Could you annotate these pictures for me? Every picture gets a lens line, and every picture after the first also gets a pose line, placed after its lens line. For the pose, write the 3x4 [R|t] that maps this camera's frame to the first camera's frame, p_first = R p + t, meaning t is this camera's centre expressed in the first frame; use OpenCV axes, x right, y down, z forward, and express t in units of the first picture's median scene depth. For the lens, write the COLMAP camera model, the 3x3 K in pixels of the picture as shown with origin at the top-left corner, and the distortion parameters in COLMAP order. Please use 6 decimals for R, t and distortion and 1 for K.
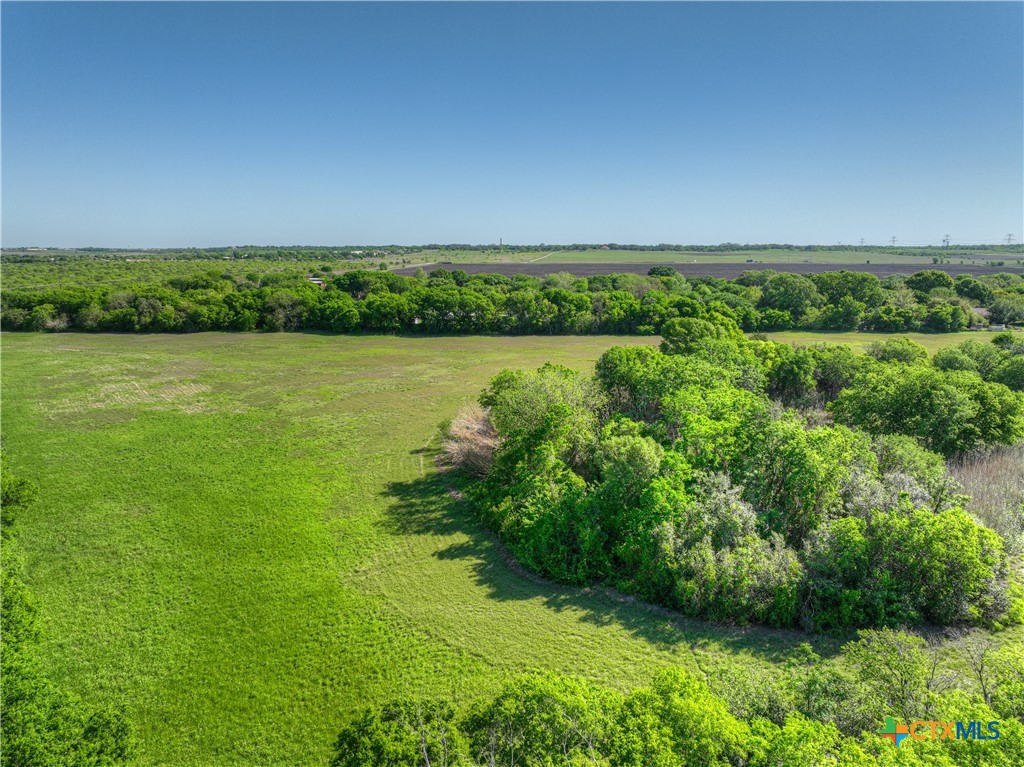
lens RADIAL K [[719.4, 0, 514.9], [0, 719.4, 380.9], [0, 0, 1]] dist [0.007929, 0.001224]
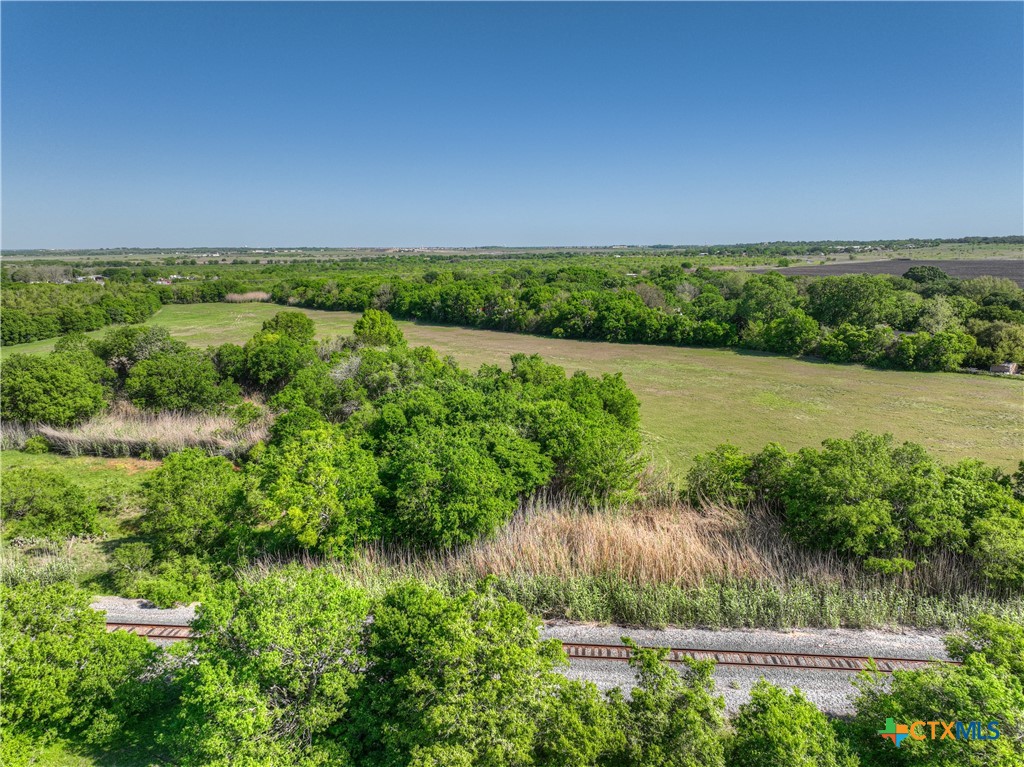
lens RADIAL K [[719.4, 0, 509.7], [0, 719.4, 387.2], [0, 0, 1]] dist [0.007929, 0.001224]
pose [[0.713684, 0.127203, -0.688821, 0.722509], [-0.117077, 0.991202, 0.061740, -0.046033], [0.690614, 0.036582, 0.722298, 0.251103]]
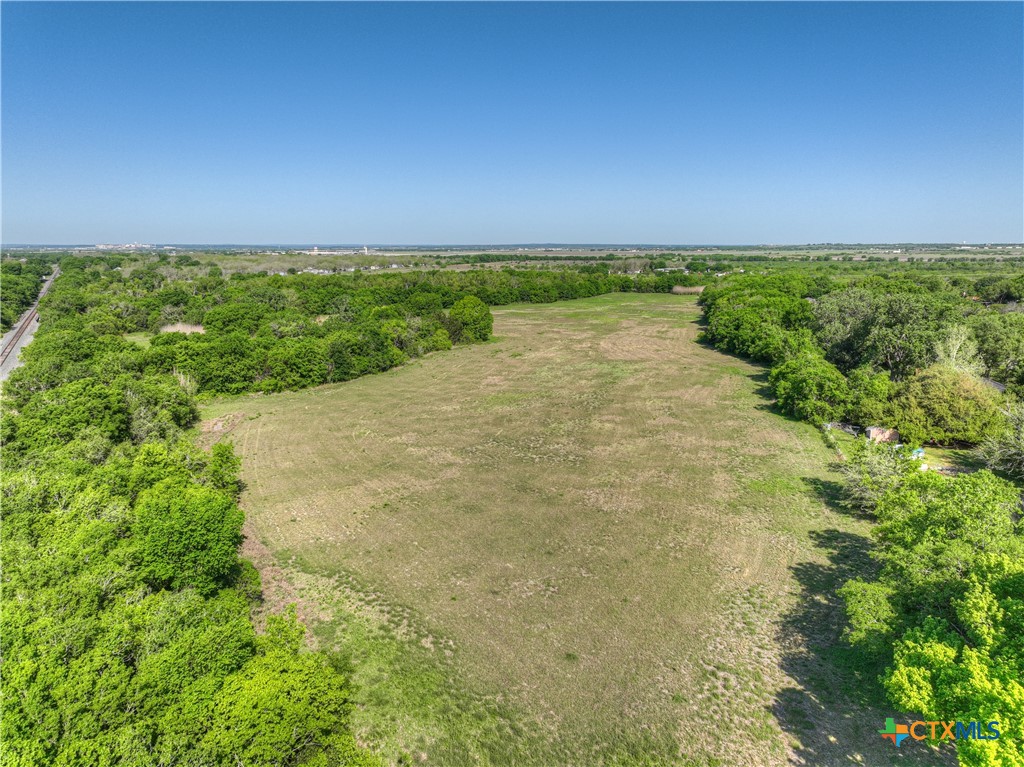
lens RADIAL K [[719.4, 0, 513.4], [0, 719.4, 383.0], [0, 0, 1]] dist [0.007929, 0.001224]
pose [[-0.127563, 0.184488, -0.974521, 1.015245], [-0.176790, 0.962584, 0.205370, -0.145467], [0.975947, 0.198483, -0.090175, 0.780879]]
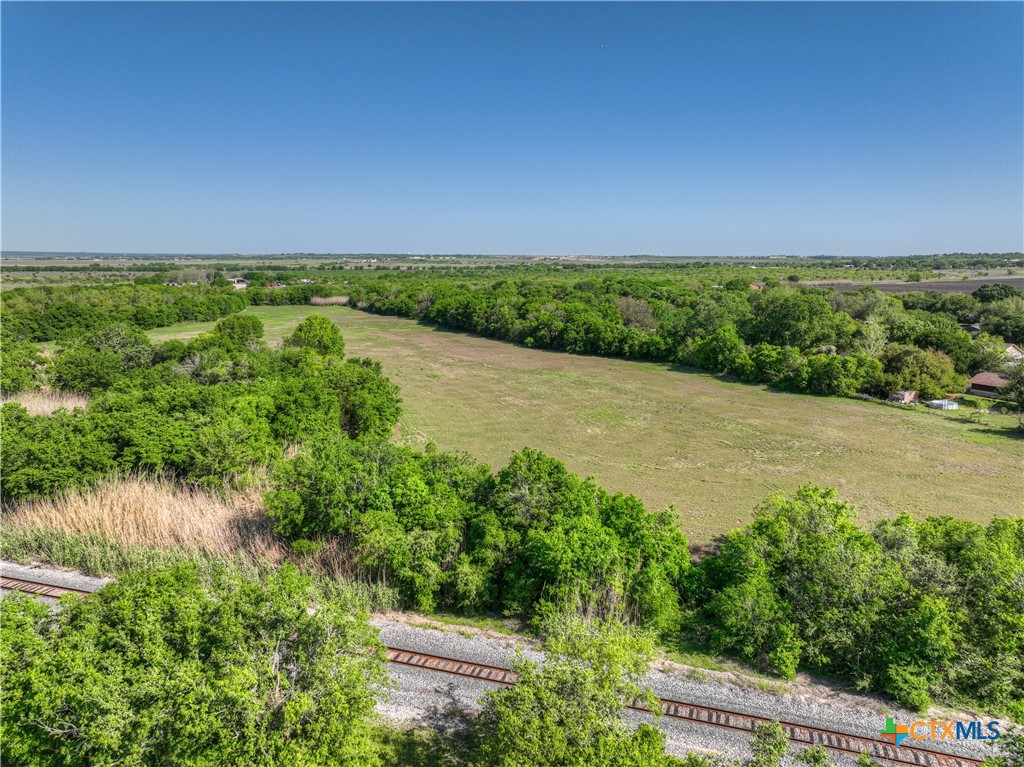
lens RADIAL K [[719.4, 0, 510.3], [0, 719.4, 384.2], [0, 0, 1]] dist [0.007929, 0.001224]
pose [[0.546724, 0.147646, -0.824193, 0.890705], [-0.152458, 0.985430, 0.075398, -0.076753], [0.823316, 0.084434, 0.561268, 0.394907]]
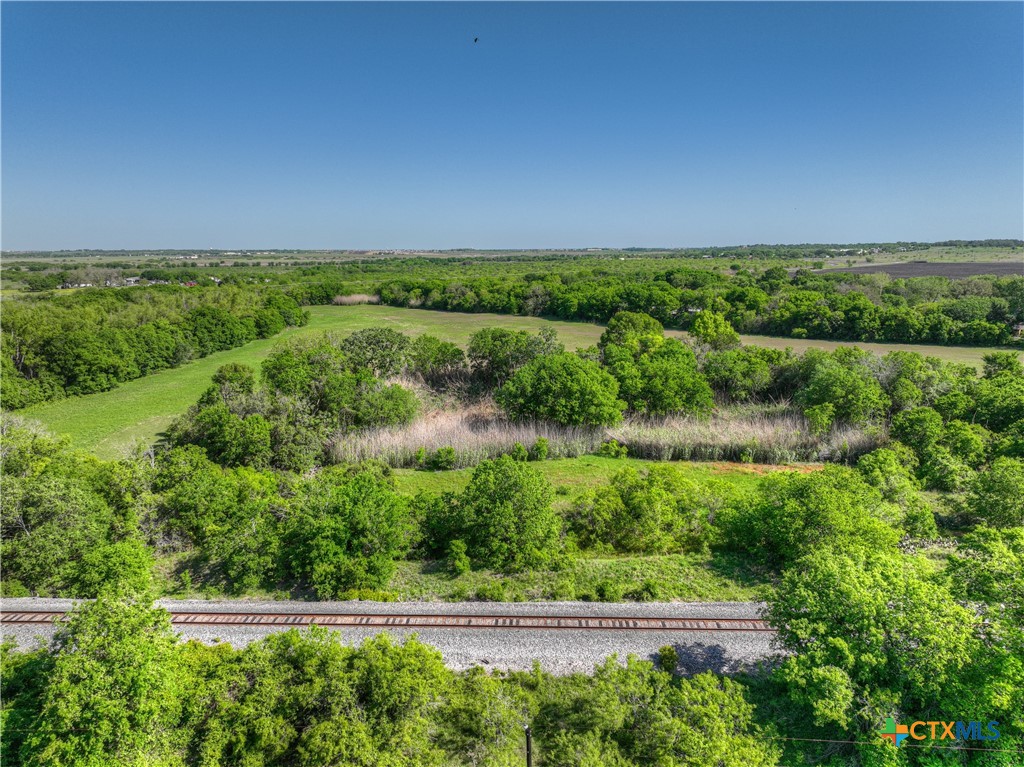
lens RADIAL K [[719.4, 0, 506.6], [0, 719.4, 384.3], [0, 0, 1]] dist [0.007929, 0.001224]
pose [[0.749362, 0.116057, -0.651910, 0.471664], [-0.111666, 0.992569, 0.048344, -0.006039], [0.652677, 0.036569, 0.756753, 0.028568]]
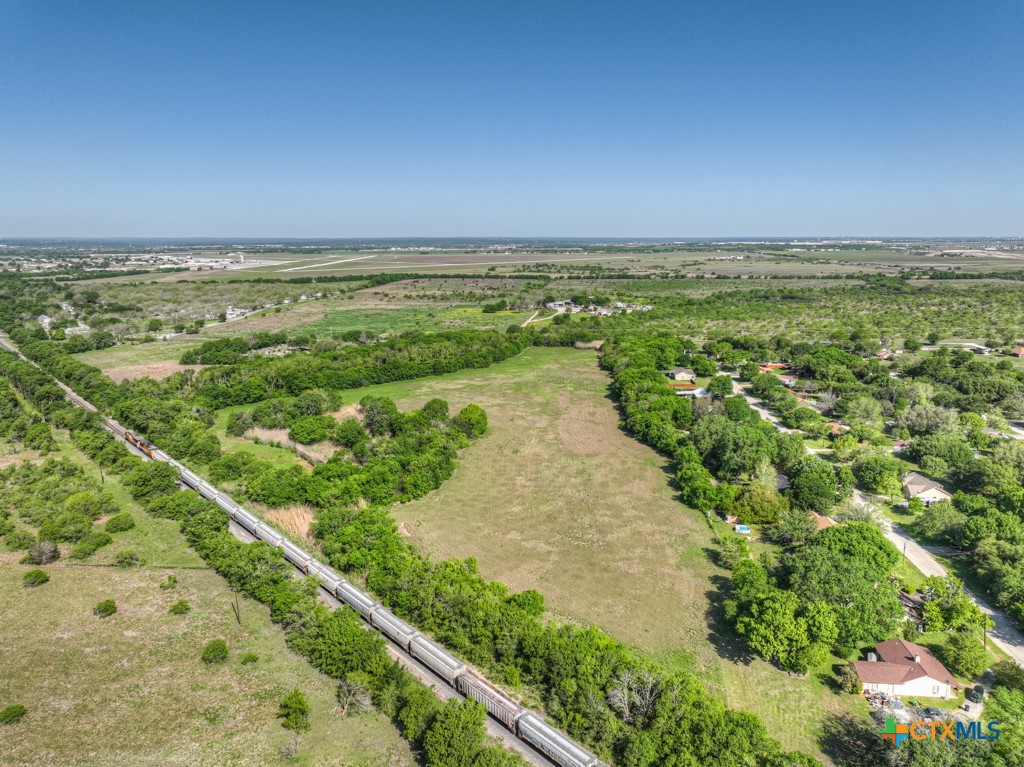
lens RADIAL K [[719.4, 0, 508.8], [0, 719.4, 380.0], [0, 0, 1]] dist [0.007929, 0.001224]
pose [[0.047752, 0.193639, -0.979910, 1.406125], [-0.174296, 0.967594, 0.182712, -0.343194], [0.983535, 0.162069, 0.079955, 0.589776]]
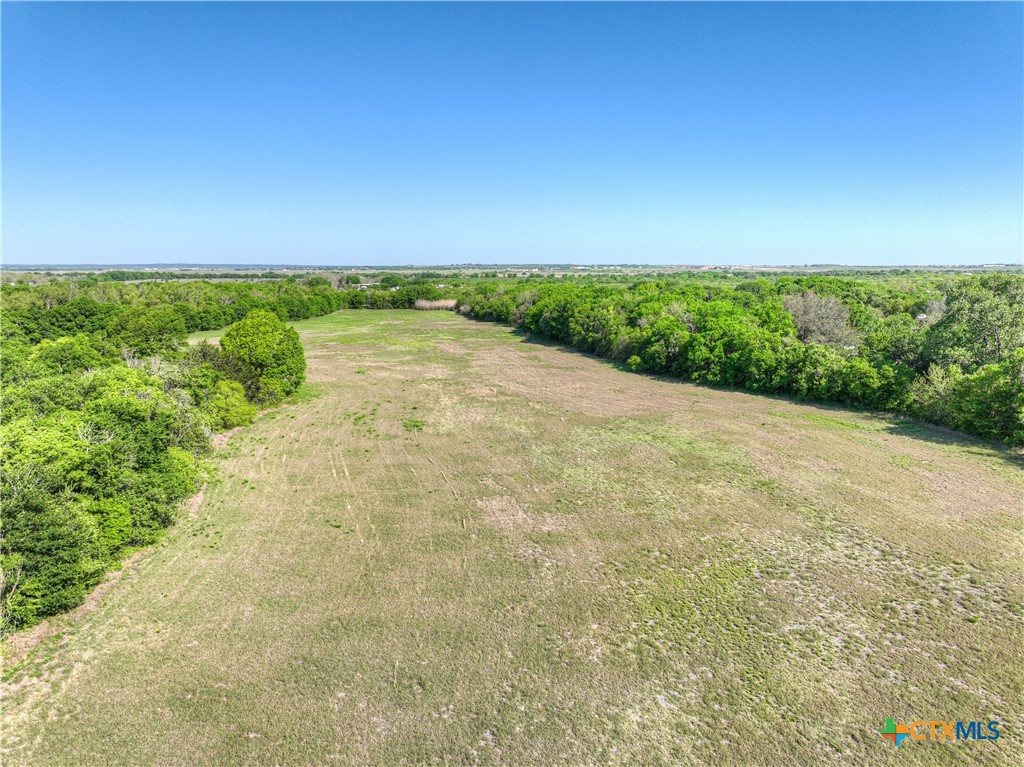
lens RADIAL K [[719.4, 0, 511.9], [0, 719.4, 380.3], [0, 0, 1]] dist [0.007929, 0.001224]
pose [[0.343230, 0.145331, -0.927940, 0.645159], [-0.168574, 0.981446, 0.091358, -0.085946], [0.924000, 0.125070, 0.361360, 0.624037]]
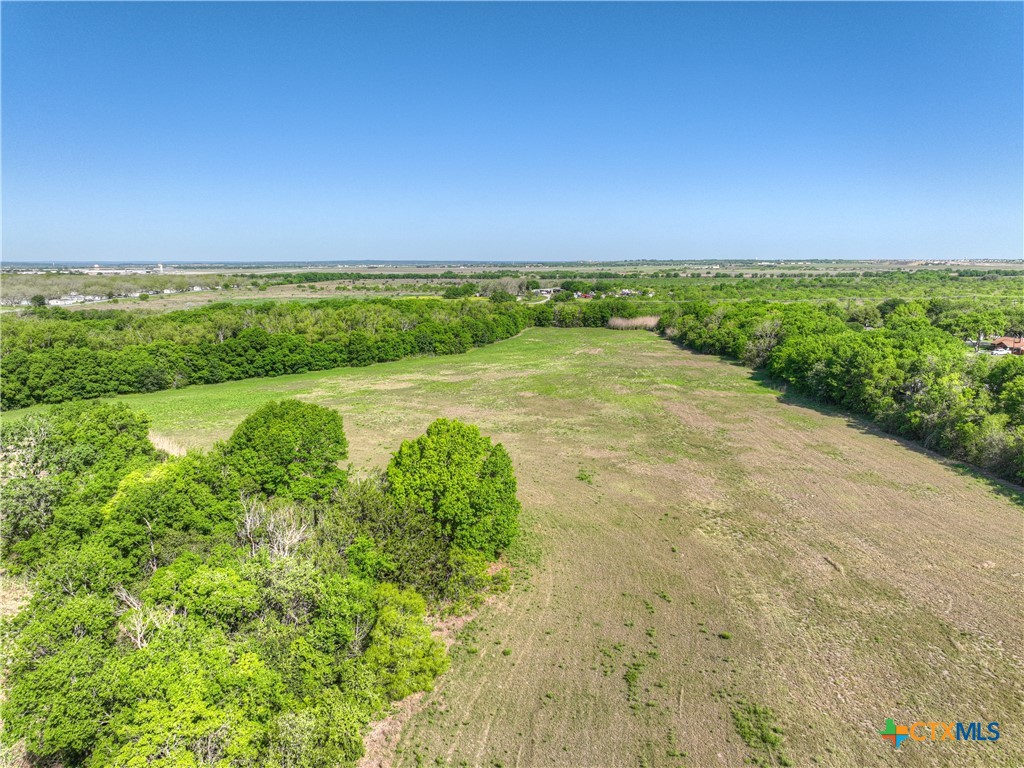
lens RADIAL K [[719.4, 0, 514.6], [0, 719.4, 389.8], [0, 0, 1]] dist [0.007929, 0.001224]
pose [[0.120643, 0.171957, -0.977689, 0.443929], [-0.173651, 0.973353, 0.149767, -0.117781], [0.977390, 0.151709, 0.147289, 0.616781]]
